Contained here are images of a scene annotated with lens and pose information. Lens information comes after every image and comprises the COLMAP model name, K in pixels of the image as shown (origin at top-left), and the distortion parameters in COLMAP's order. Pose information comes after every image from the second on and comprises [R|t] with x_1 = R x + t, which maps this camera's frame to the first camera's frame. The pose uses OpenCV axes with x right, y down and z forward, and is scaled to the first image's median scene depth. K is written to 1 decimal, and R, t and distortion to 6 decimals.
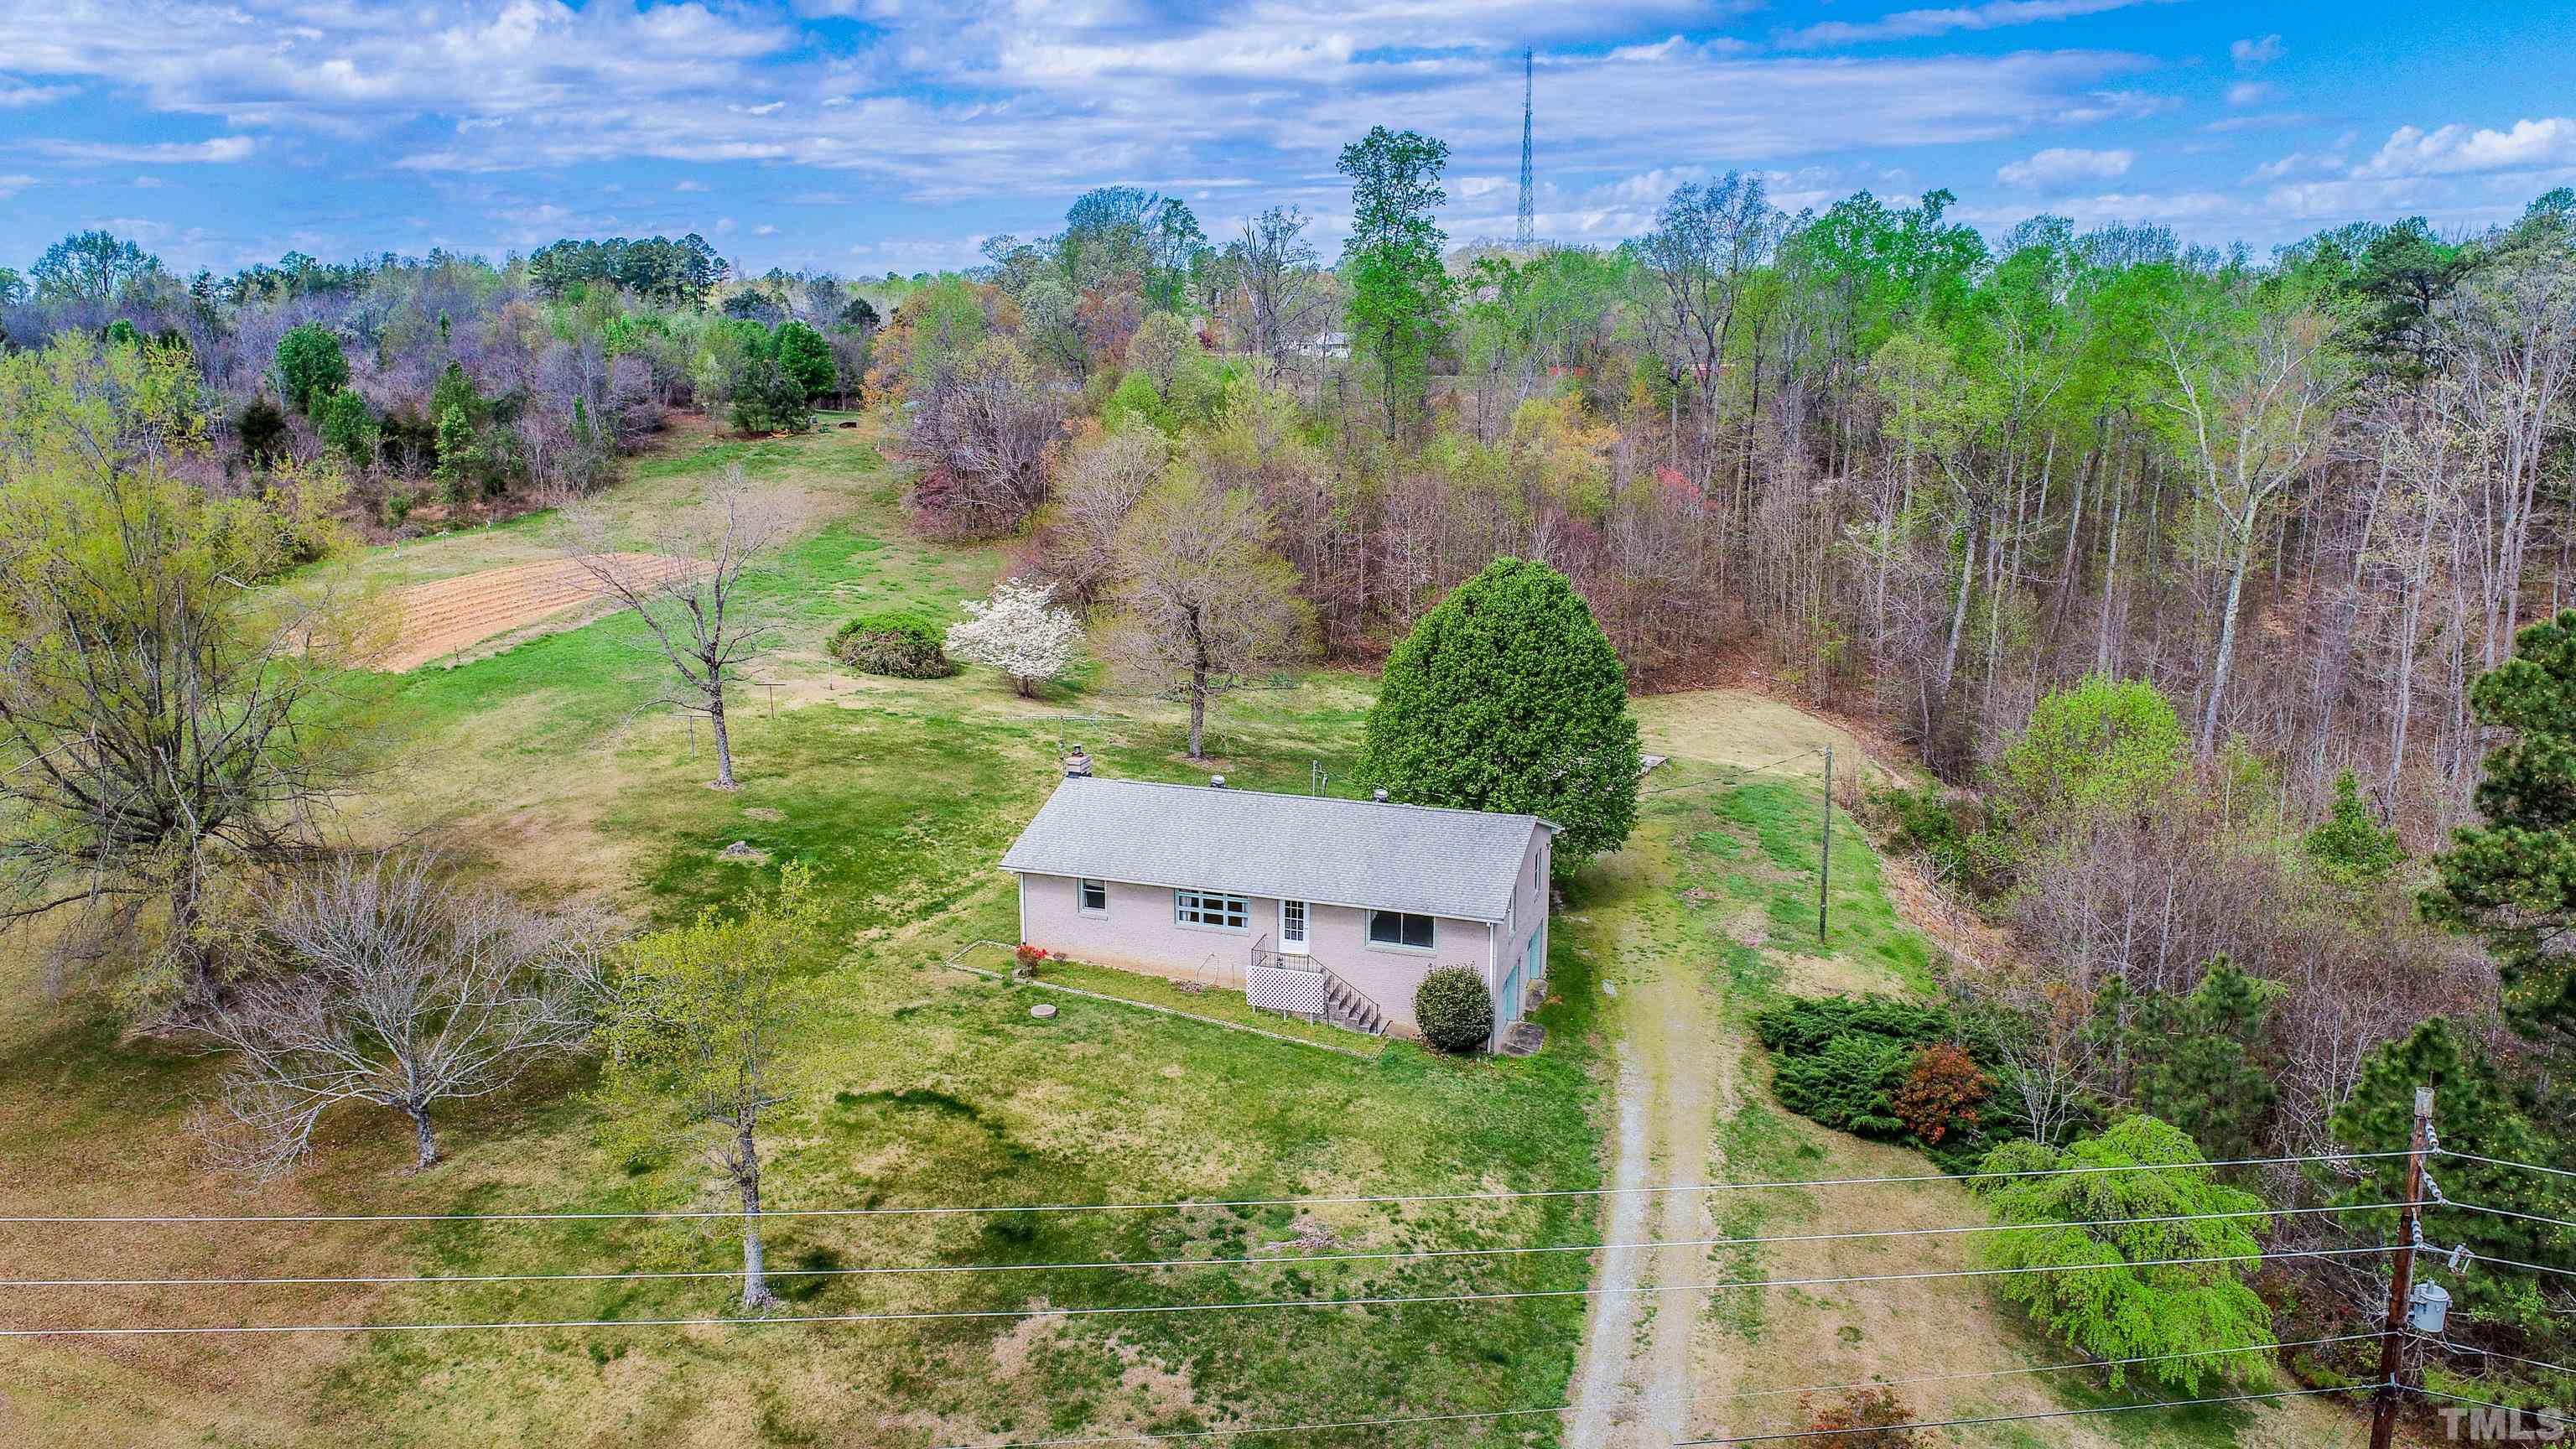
lens RADIAL K [[1743.4, 0, 1281.2], [0, 1743.4, 722.7], [0, 0, 1]] dist [-0.016603, 0.009340]
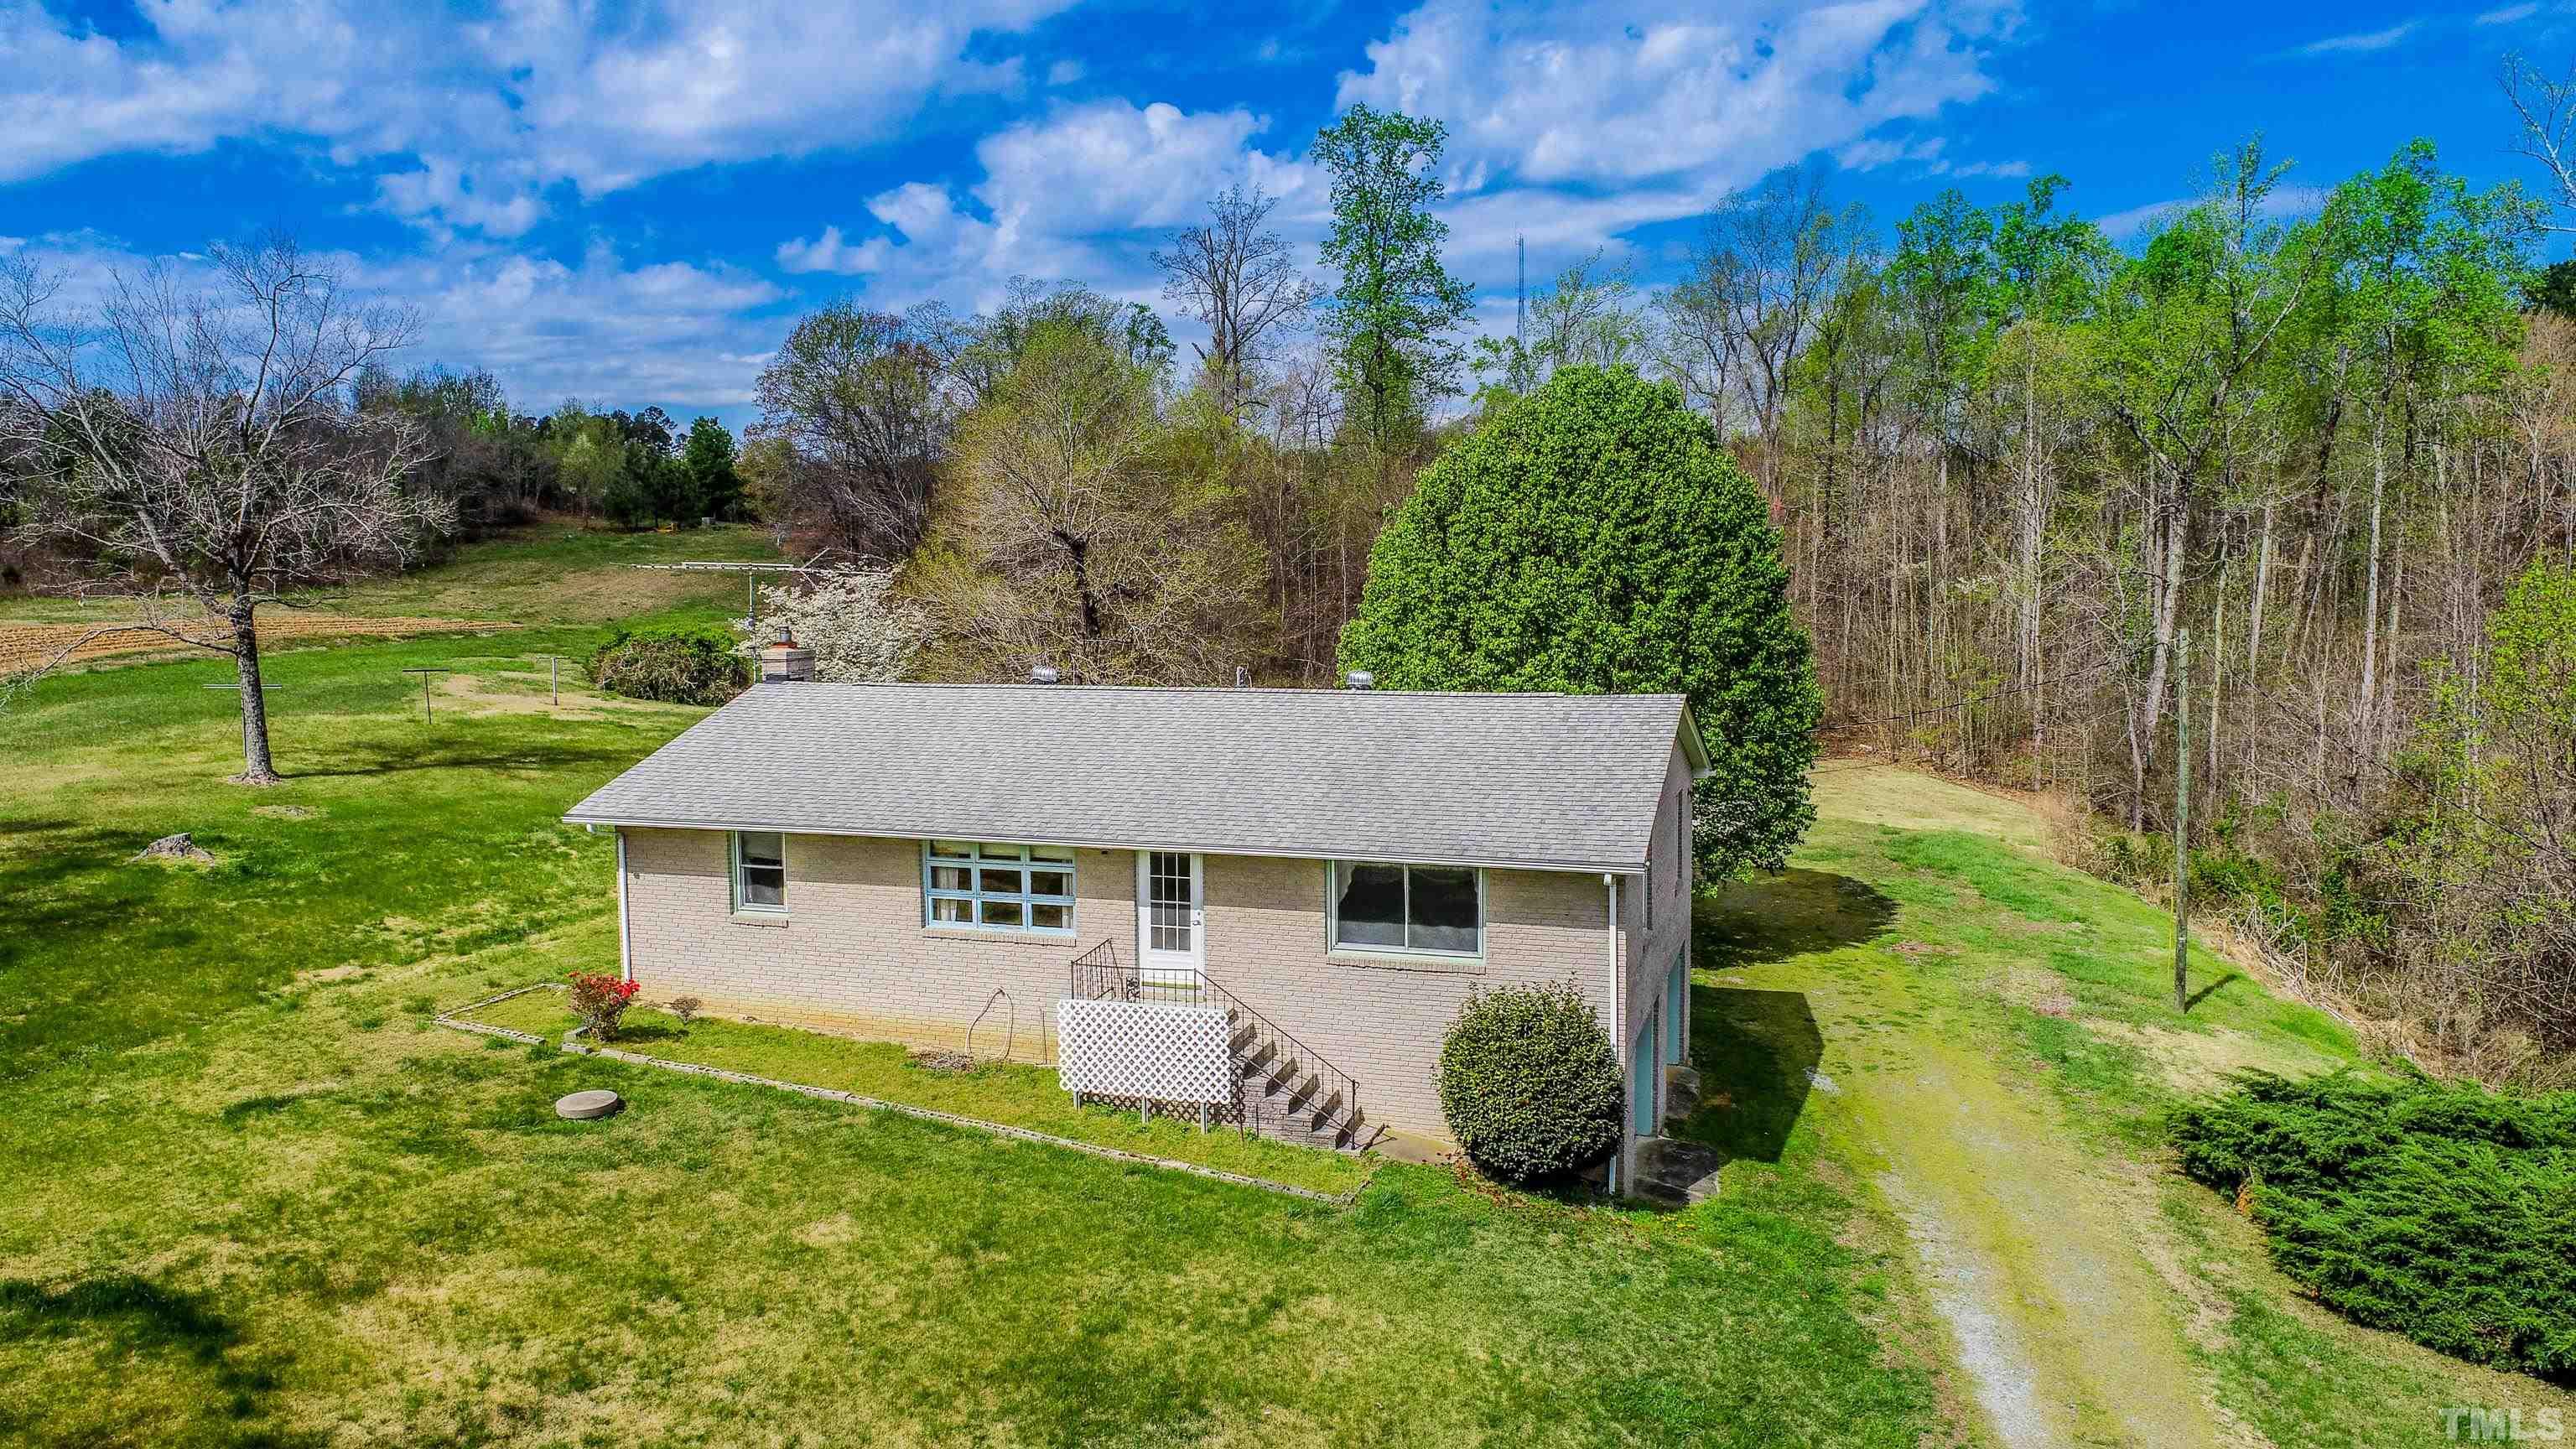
lens RADIAL K [[1743.4, 0, 1281.5], [0, 1743.4, 719.5], [0, 0, 1]] dist [-0.016603, 0.009340]
pose [[0.999945, -0.010504, 0.000293, 0.033071], [0.010454, 0.991513, -0.129588, 0.111733], [0.001071, 0.129584, 0.991568, 0.484450]]
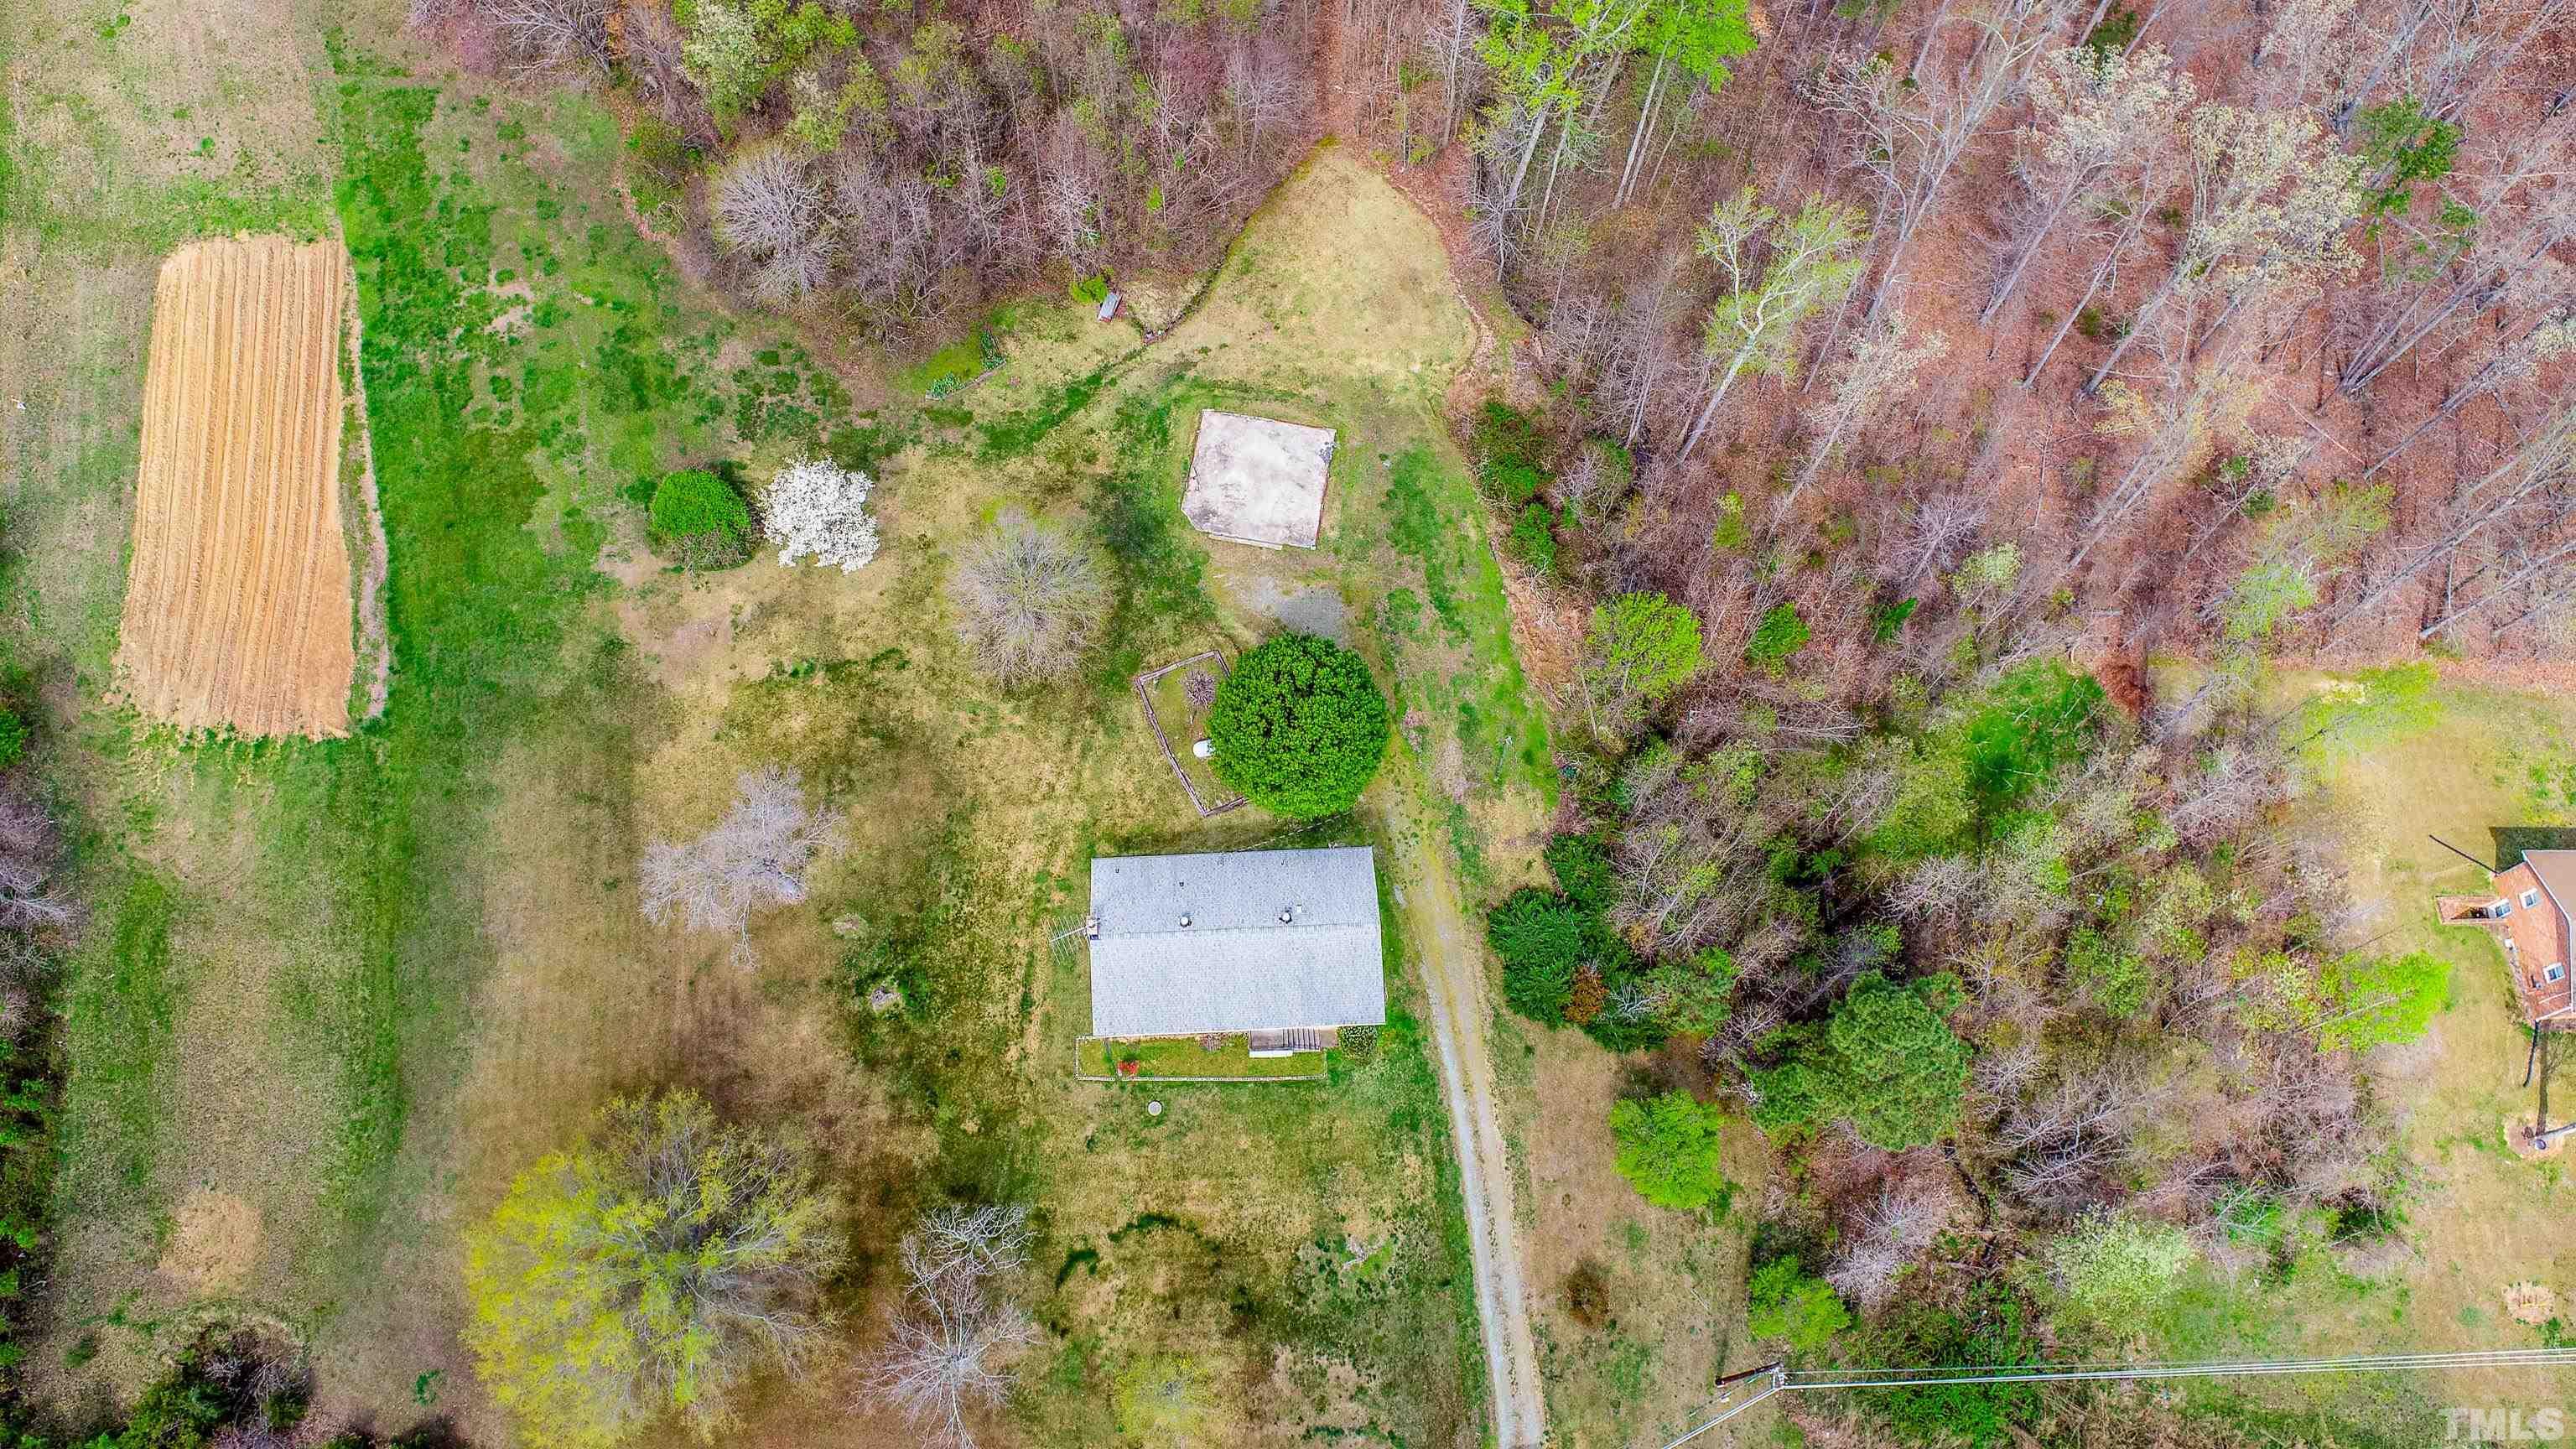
lens RADIAL K [[1743.4, 0, 1274.0], [0, 1743.4, 727.9], [0, 0, 1]] dist [-0.016603, 0.009340]
pose [[0.929772, -0.326969, 0.169159, -0.175013], [0.054409, 0.576506, 0.815280, -1.398179], [-0.364092, -0.748821, 0.553809, 0.187511]]
